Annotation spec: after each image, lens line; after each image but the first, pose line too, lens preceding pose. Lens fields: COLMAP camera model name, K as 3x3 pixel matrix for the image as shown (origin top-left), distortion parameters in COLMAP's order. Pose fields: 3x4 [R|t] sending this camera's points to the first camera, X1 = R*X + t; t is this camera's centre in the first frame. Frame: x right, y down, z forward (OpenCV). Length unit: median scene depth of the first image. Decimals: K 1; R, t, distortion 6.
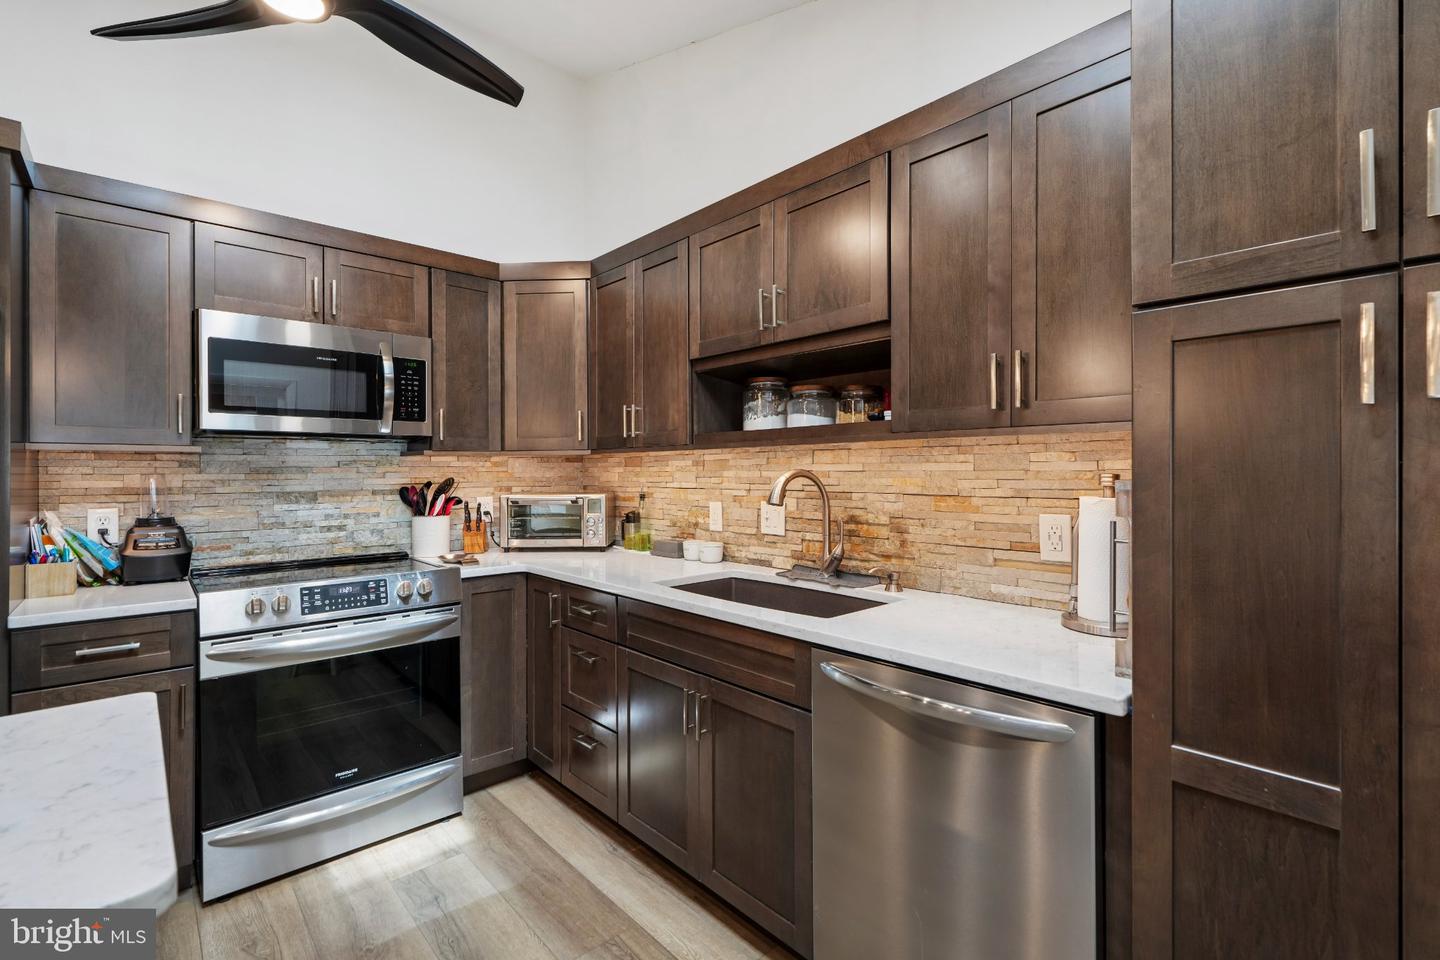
lens RADIAL K [[648.0, 0, 721.0], [0, 648.0, 470.2], [0, 0, 1]] dist [0.002205, 0.000250]
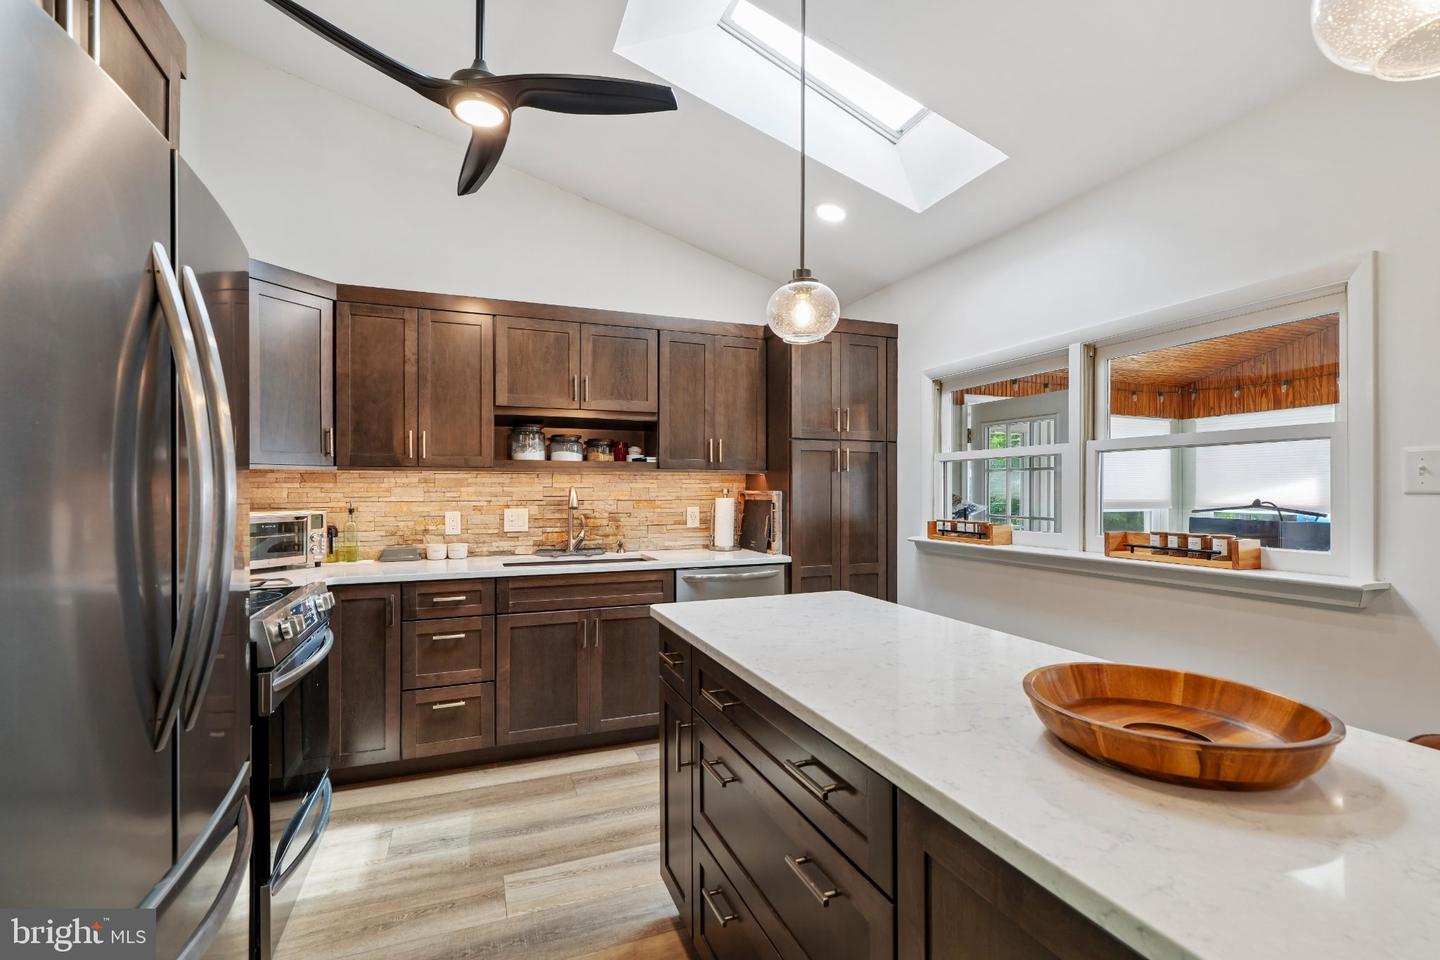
lens RADIAL K [[648.0, 0, 722.2], [0, 648.0, 487.9], [0, 0, 1]] dist [0.002205, 0.000250]
pose [[0.357037, -0.000221, 0.934090, -1.246354], [-0.003765, 0.999992, 0.001676, -0.001639], [-0.934083, -0.004116, 0.357033, 0.075618]]
